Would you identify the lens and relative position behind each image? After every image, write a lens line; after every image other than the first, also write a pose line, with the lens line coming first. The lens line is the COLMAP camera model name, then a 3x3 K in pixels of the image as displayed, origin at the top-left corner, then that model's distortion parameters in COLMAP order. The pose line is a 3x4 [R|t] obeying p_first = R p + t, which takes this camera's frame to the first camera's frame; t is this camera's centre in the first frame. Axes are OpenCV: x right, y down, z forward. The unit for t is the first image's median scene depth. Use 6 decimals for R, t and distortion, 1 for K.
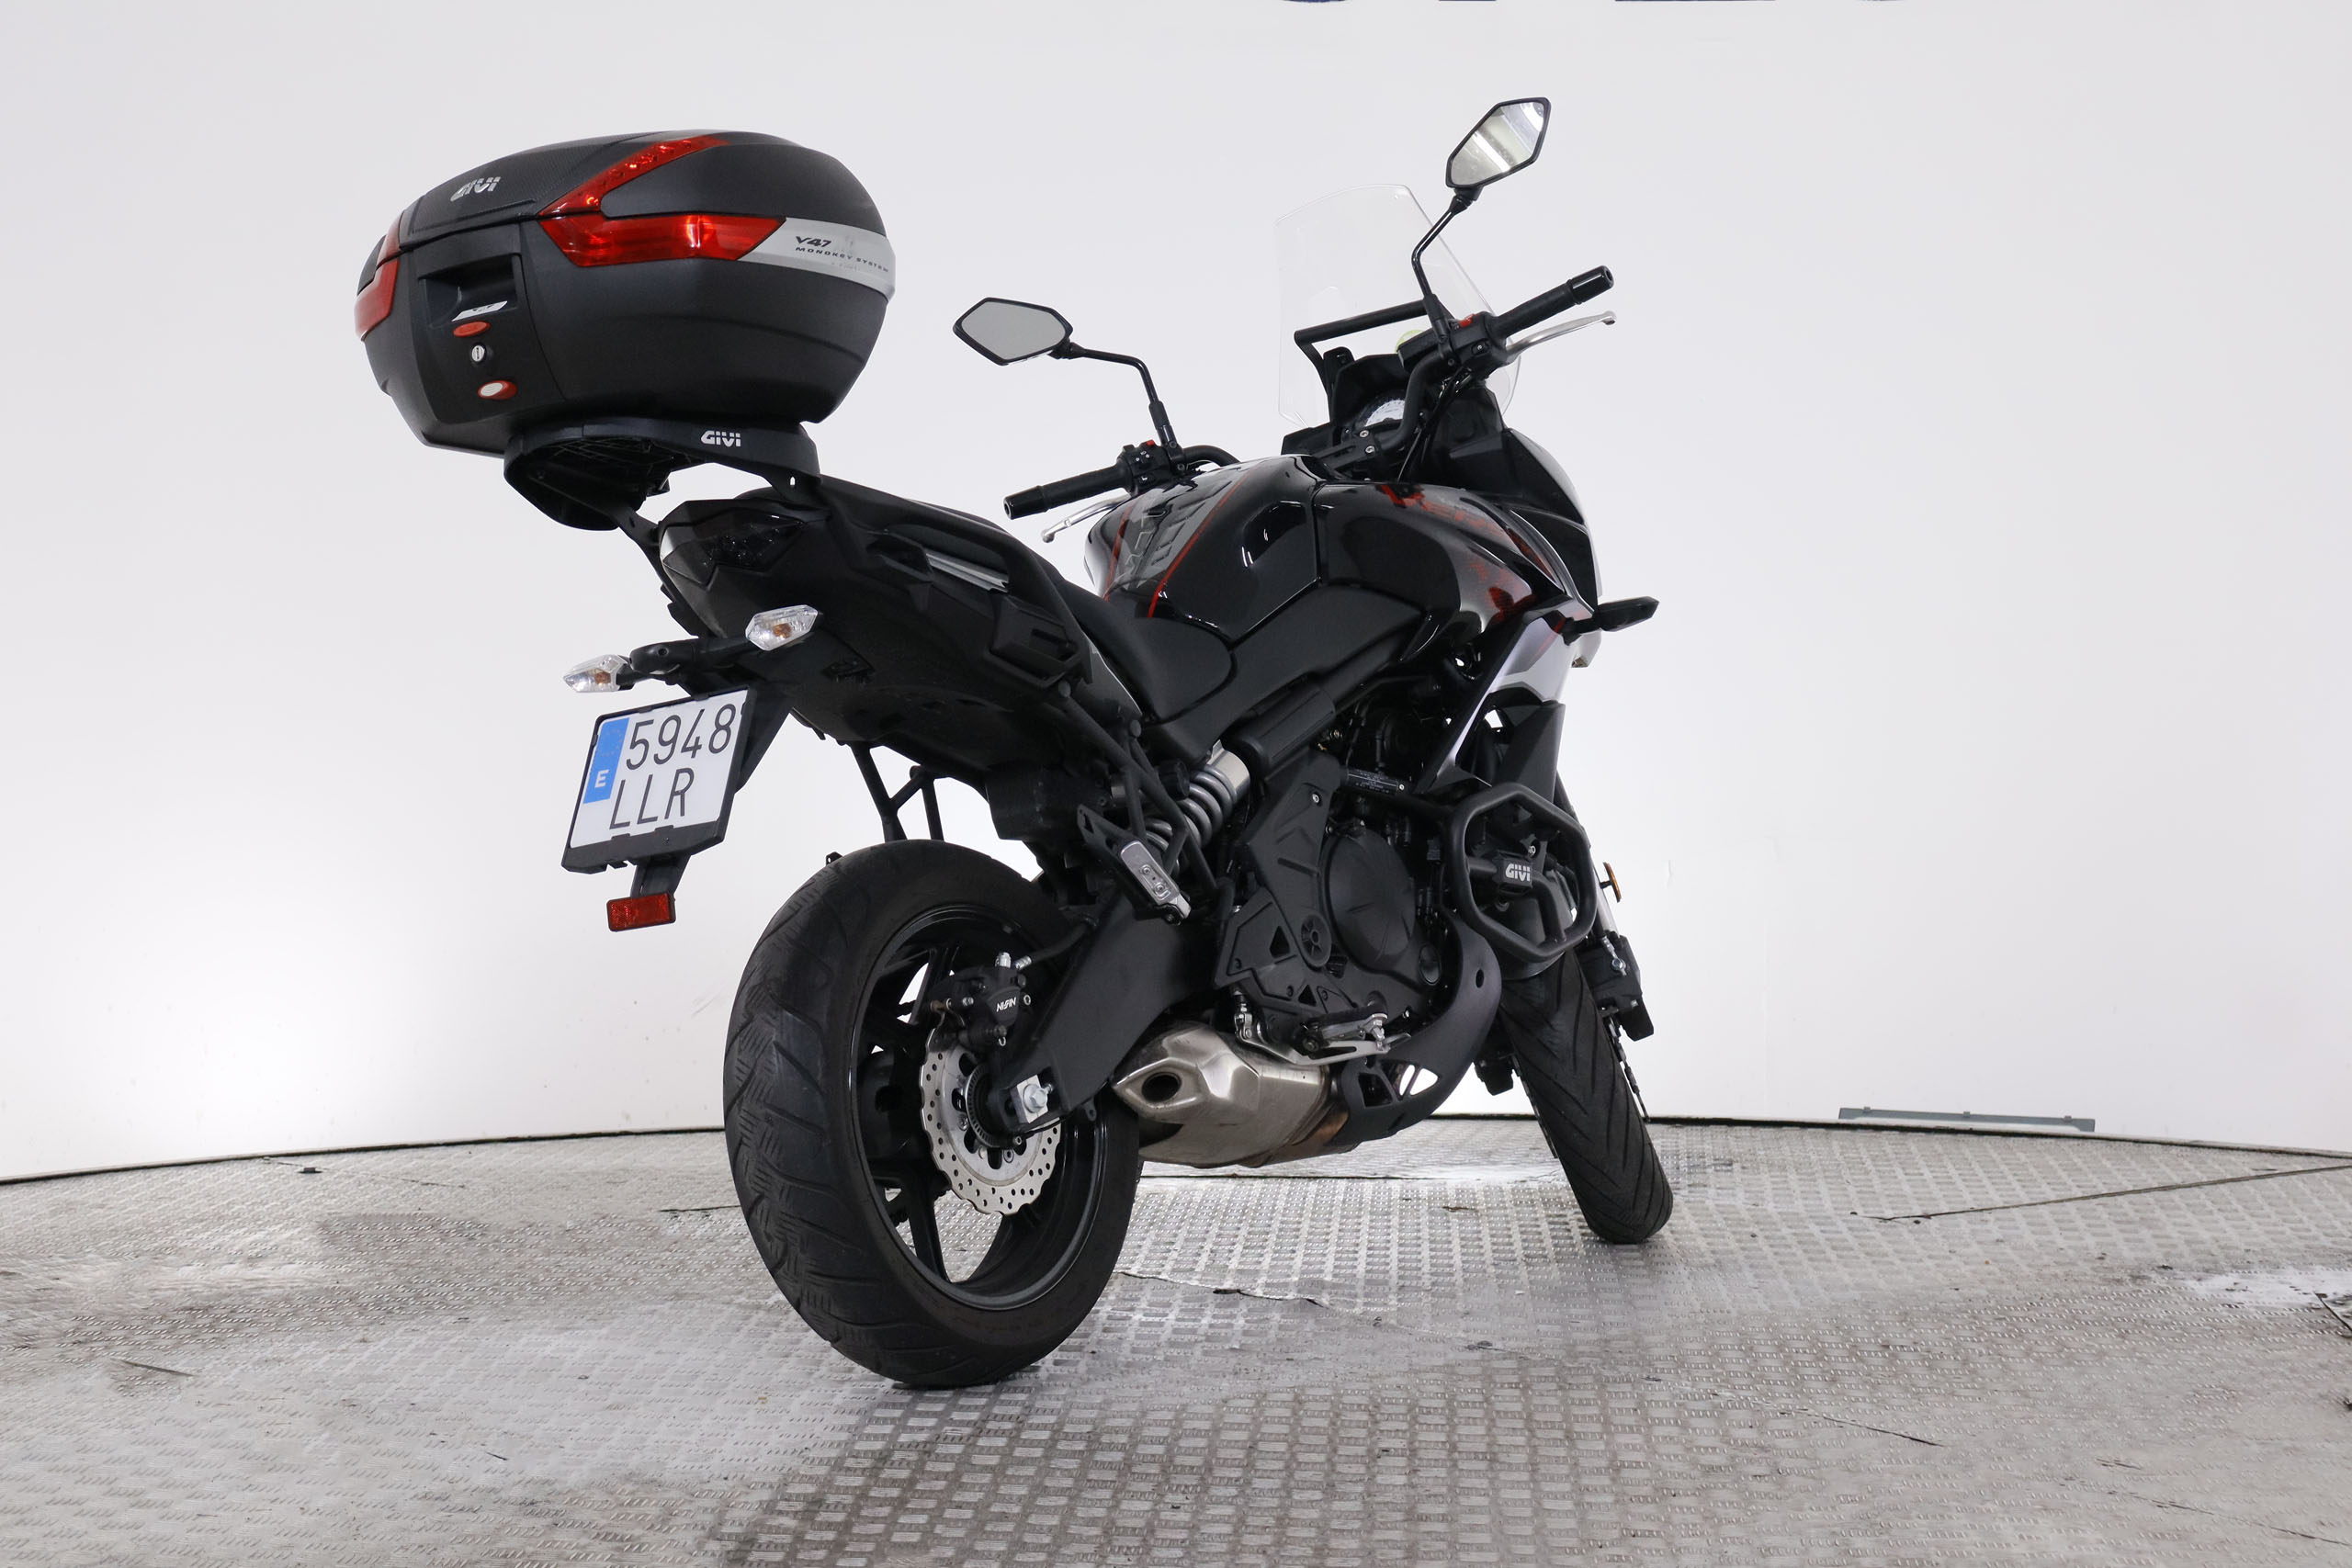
lens RADIAL K [[4822.2, 0, 1176.1], [0, 4822.2, 781.2], [0, 0, 1]] dist [-0.056935, 0.000000]
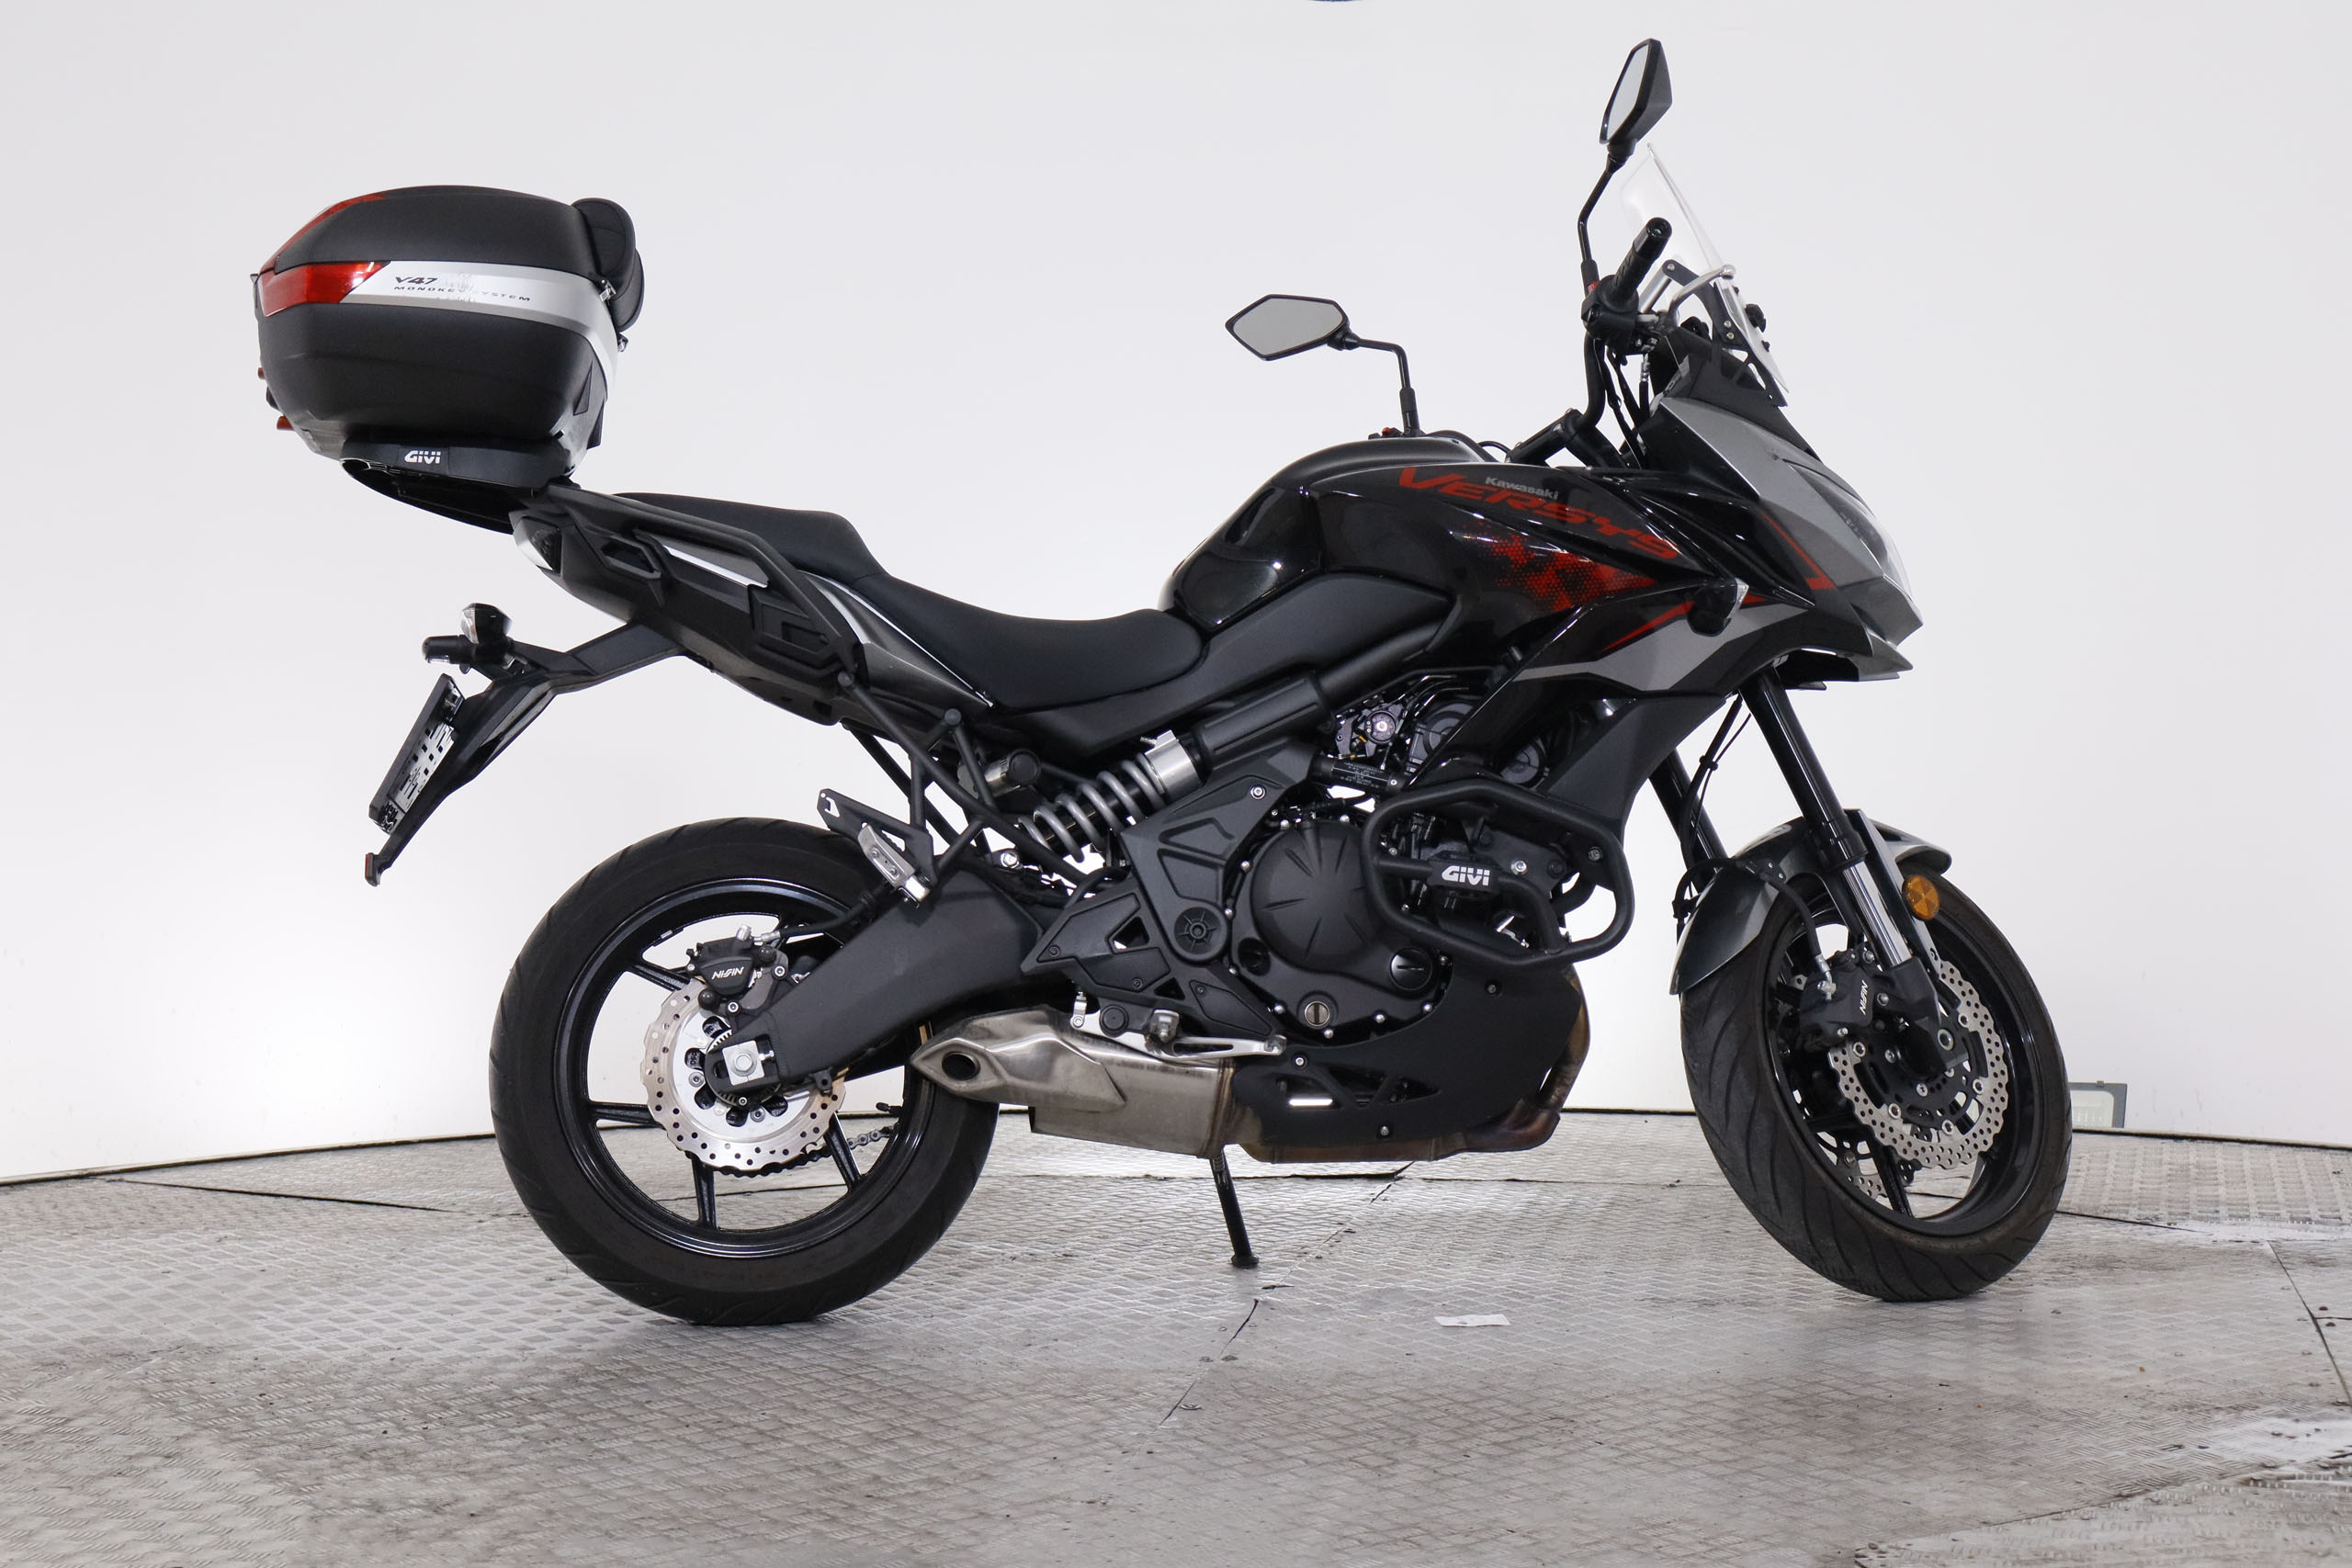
lens RADIAL K [[4507.0, 0, 1175.8], [0, 4507.0, 785.9], [0, 0, 1]] dist [-0.030671, 0.000000]
pose [[0.613374, 0.022289, -0.789478, 0.768652], [-0.017812, 0.999738, 0.014386, -0.010683], [0.789591, 0.005238, 0.613611, 0.438347]]
